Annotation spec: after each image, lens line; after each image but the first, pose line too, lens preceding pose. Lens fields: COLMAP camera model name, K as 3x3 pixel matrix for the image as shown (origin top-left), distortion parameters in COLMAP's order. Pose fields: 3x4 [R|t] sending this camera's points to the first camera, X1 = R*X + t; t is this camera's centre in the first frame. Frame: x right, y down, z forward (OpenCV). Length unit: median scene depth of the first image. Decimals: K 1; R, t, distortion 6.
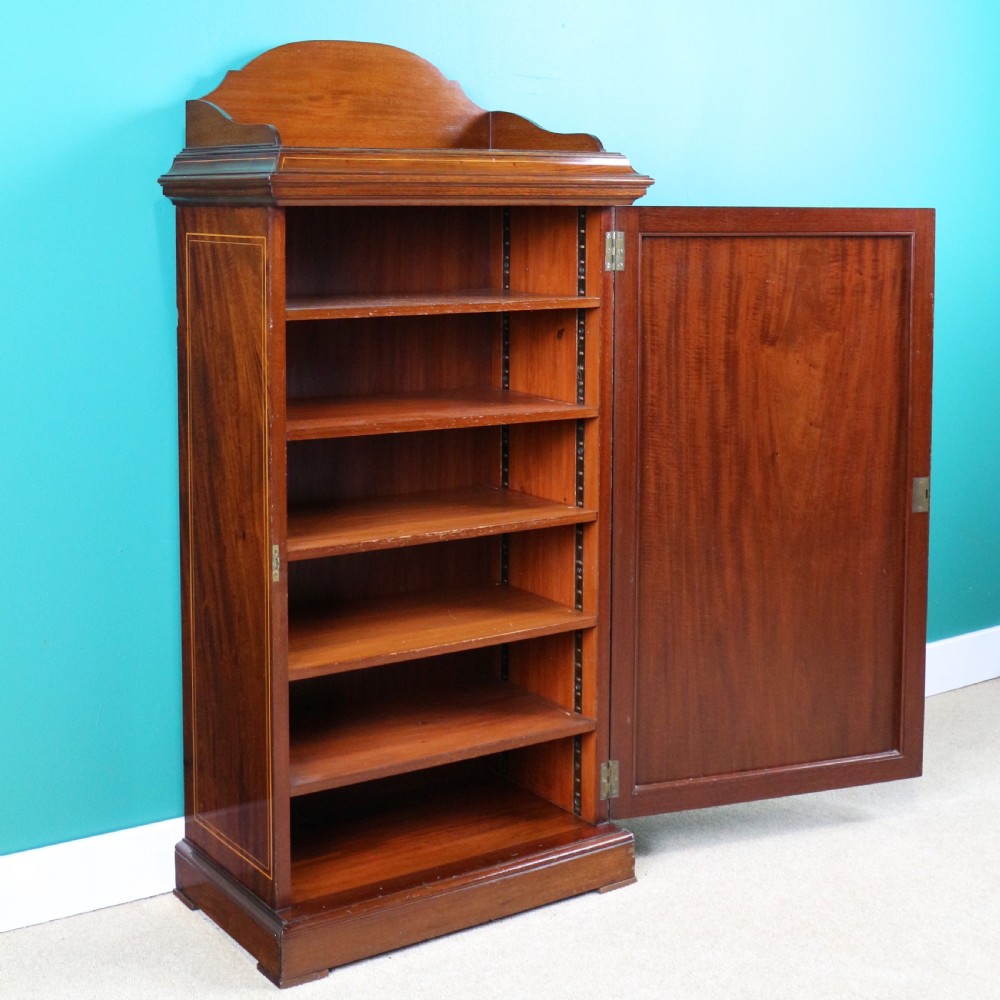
lens RADIAL K [[1627.7, 0, 508.1], [0, 1627.7, 312.0], [0, 0, 1]] dist [-0.069025, 0.000000]
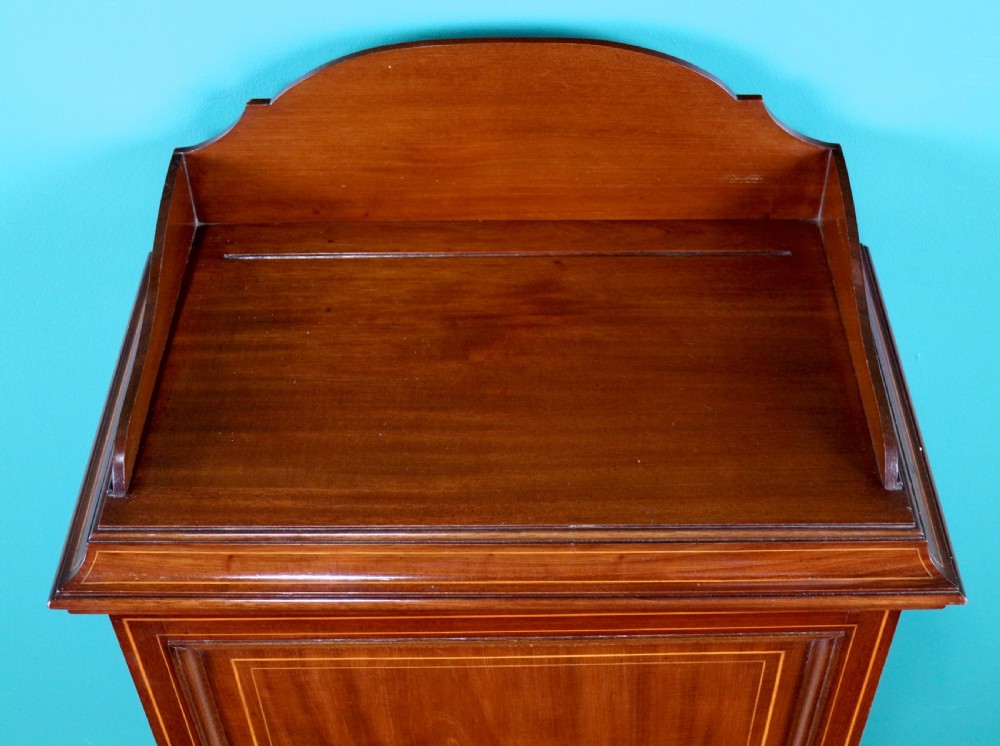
lens RADIAL K [[1411.5, 0, 535.5], [0, 1411.5, 328.3], [0, 0, 1]] dist [-0.068841, 0.000000]
pose [[0.828708, 0.385185, -0.406049, 0.125400], [-0.036483, 0.761135, 0.647567, -0.409730], [0.558491, -0.521830, 0.644811, 0.746424]]
